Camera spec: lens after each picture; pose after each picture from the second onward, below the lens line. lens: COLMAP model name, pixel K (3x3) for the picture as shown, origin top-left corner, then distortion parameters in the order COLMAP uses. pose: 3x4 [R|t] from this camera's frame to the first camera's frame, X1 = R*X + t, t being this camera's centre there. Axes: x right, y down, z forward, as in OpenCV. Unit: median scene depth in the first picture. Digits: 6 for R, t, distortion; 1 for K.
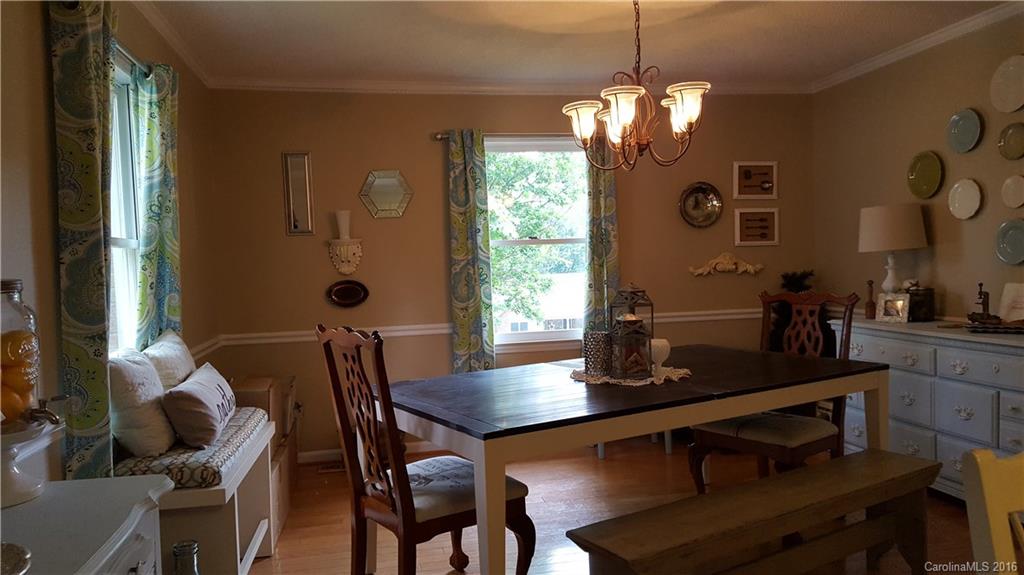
lens RADIAL K [[741.3, 0, 508.1], [0, 741.3, 288.0], [0, 0, 1]] dist [0.101250, -0.062844]
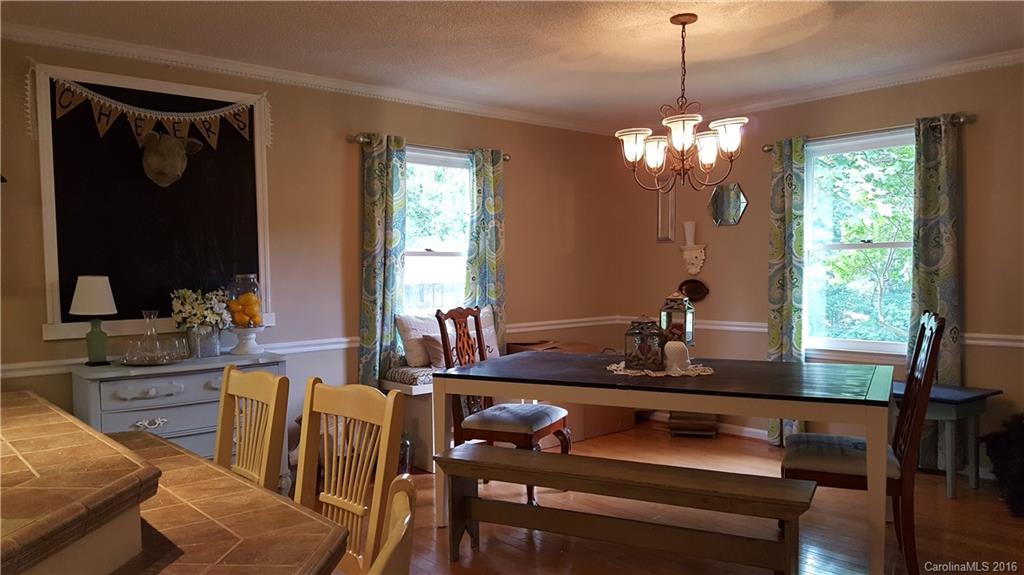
lens RADIAL K [[774.3, 0, 506.7], [0, 774.3, 316.3], [0, 0, 1]] dist [0.073458, -0.017935]
pose [[0.506169, 0.075483, -0.859125, 0.717579], [-0.035282, 0.997141, 0.066823, -0.024915], [0.861712, -0.003512, 0.507385, 0.105941]]
